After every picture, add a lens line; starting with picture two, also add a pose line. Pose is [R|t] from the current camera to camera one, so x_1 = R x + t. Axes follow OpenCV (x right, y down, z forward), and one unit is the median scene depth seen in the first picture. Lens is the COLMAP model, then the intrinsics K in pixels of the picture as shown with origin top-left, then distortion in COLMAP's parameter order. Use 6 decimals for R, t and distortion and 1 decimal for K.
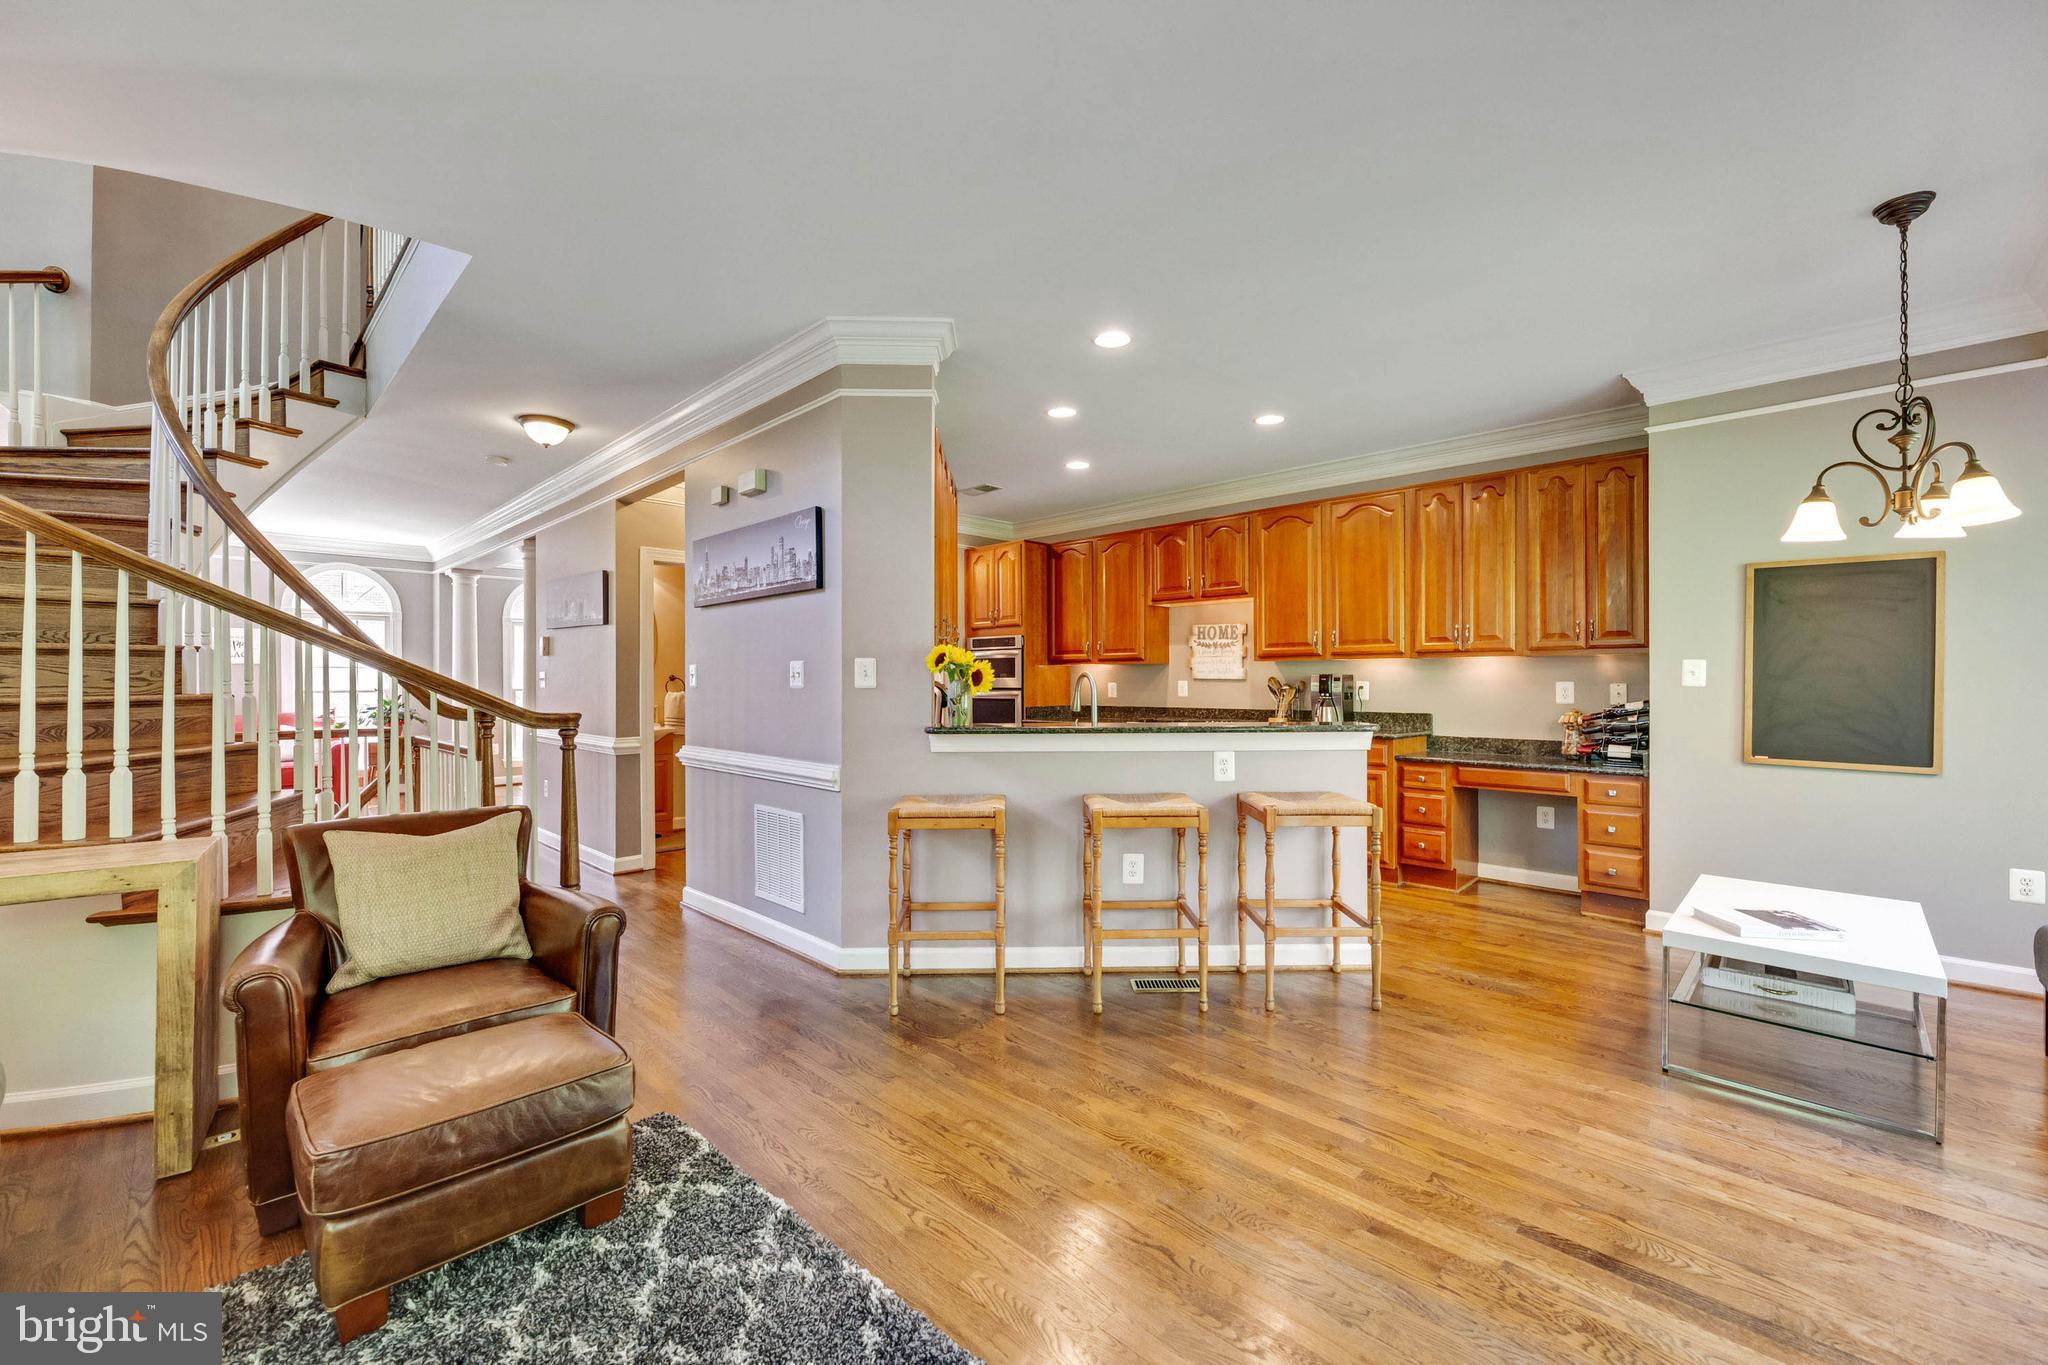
lens RADIAL K [[825.2, 0, 1027.8], [0, 825.2, 674.2], [0, 0, 1]] dist [-0.000622, 0.000216]
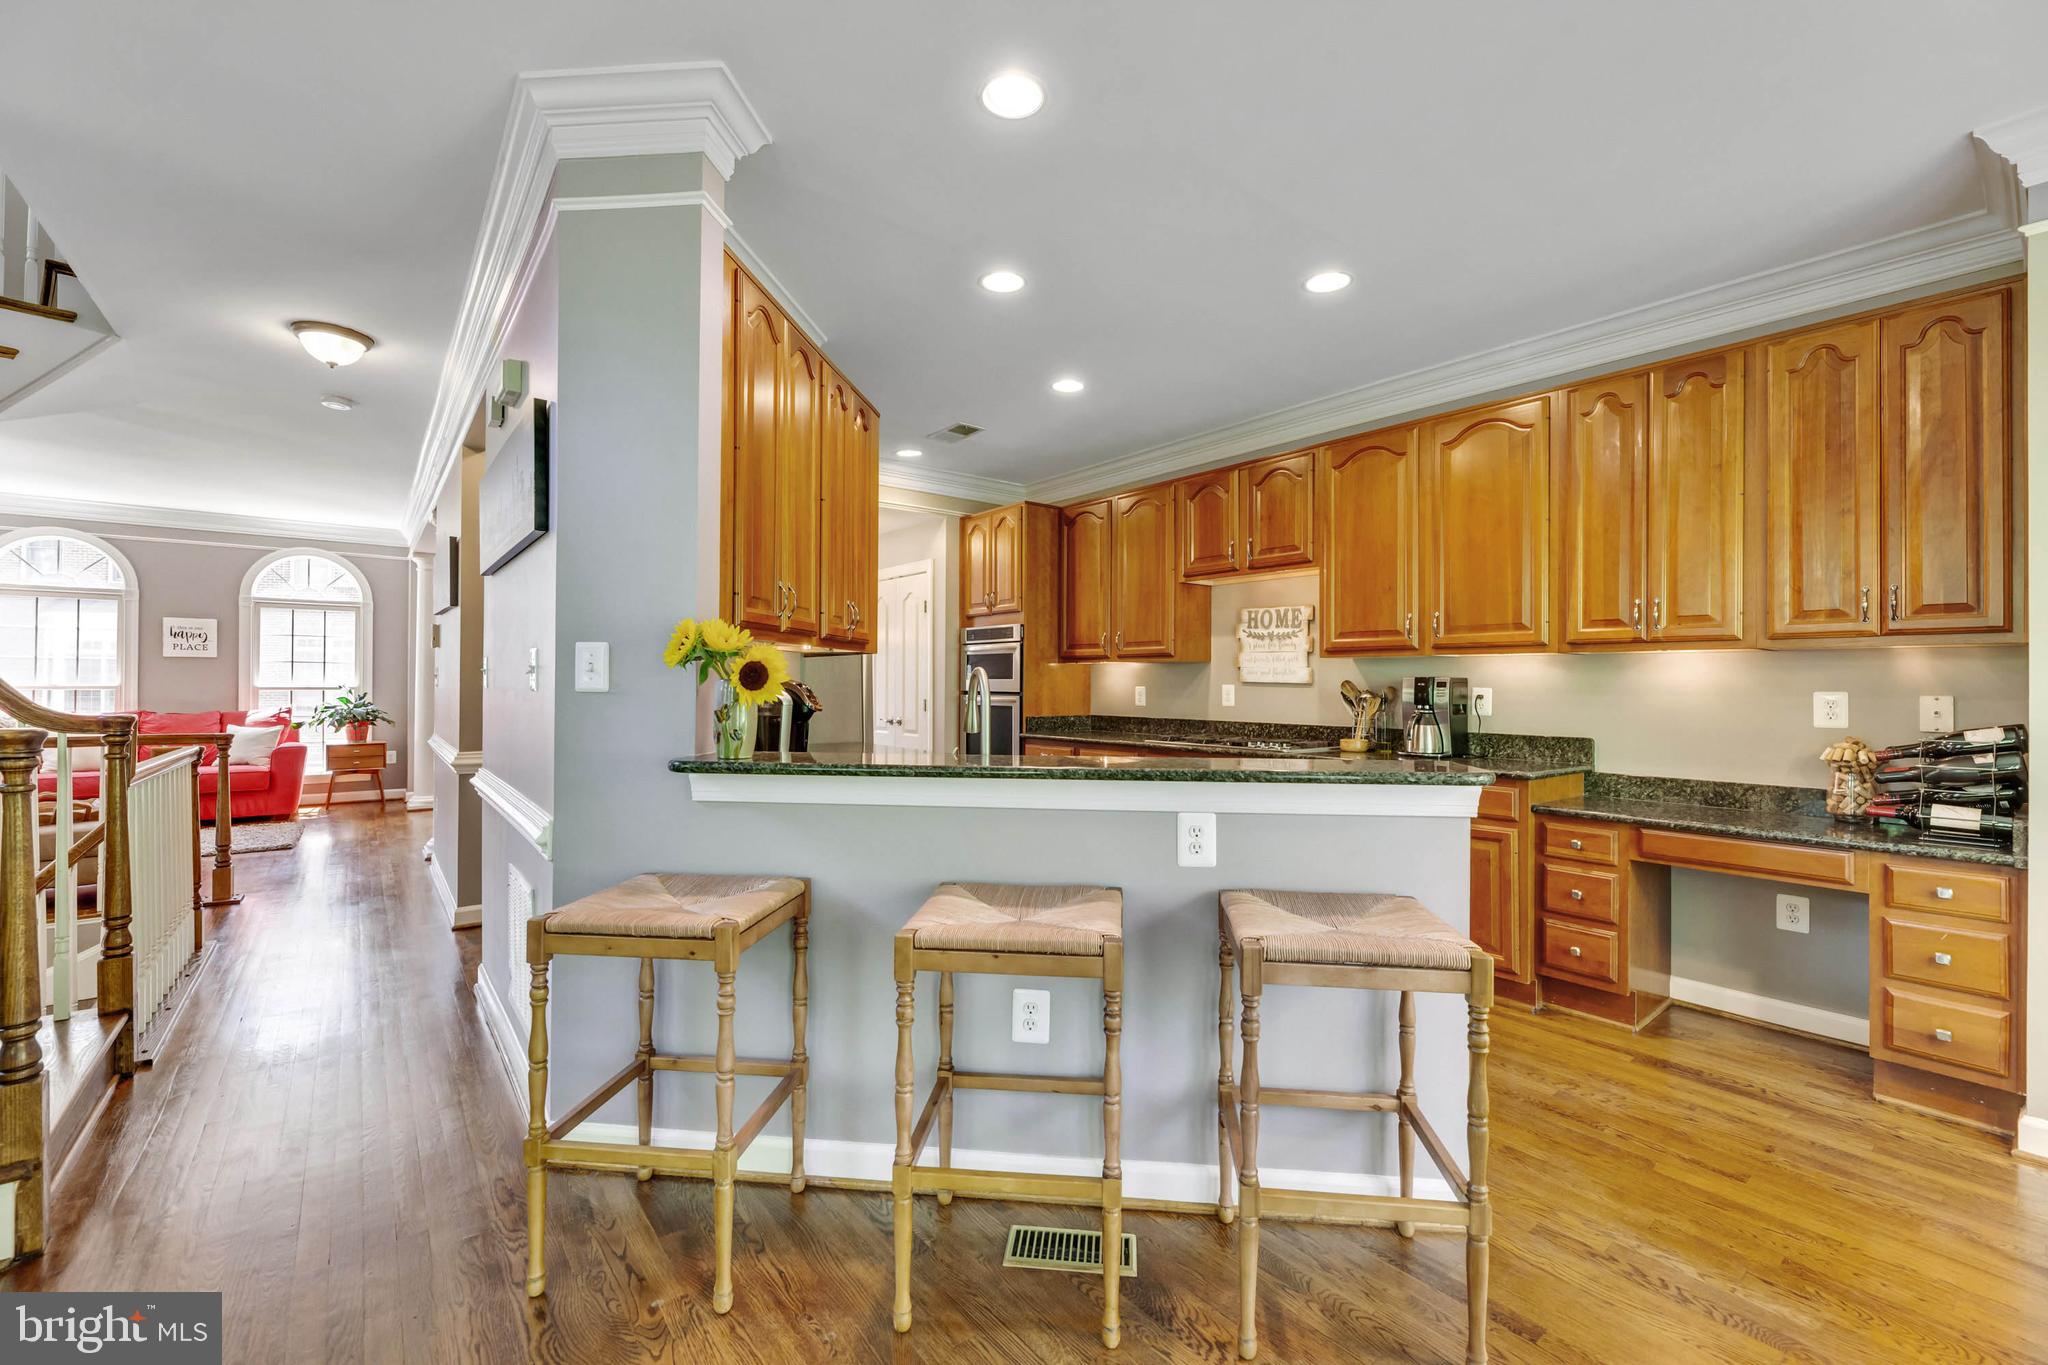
lens RADIAL K [[856.9, 0, 1021.2], [0, 856.9, 672.9], [0, 0, 1]] dist [-0.002086, -0.000445]
pose [[0.992074, 0.007232, -0.125450, 0.137689], [-0.007733, 0.999964, -0.003511, 0.002062], [0.125420, 0.004453, 0.992094, 0.297223]]
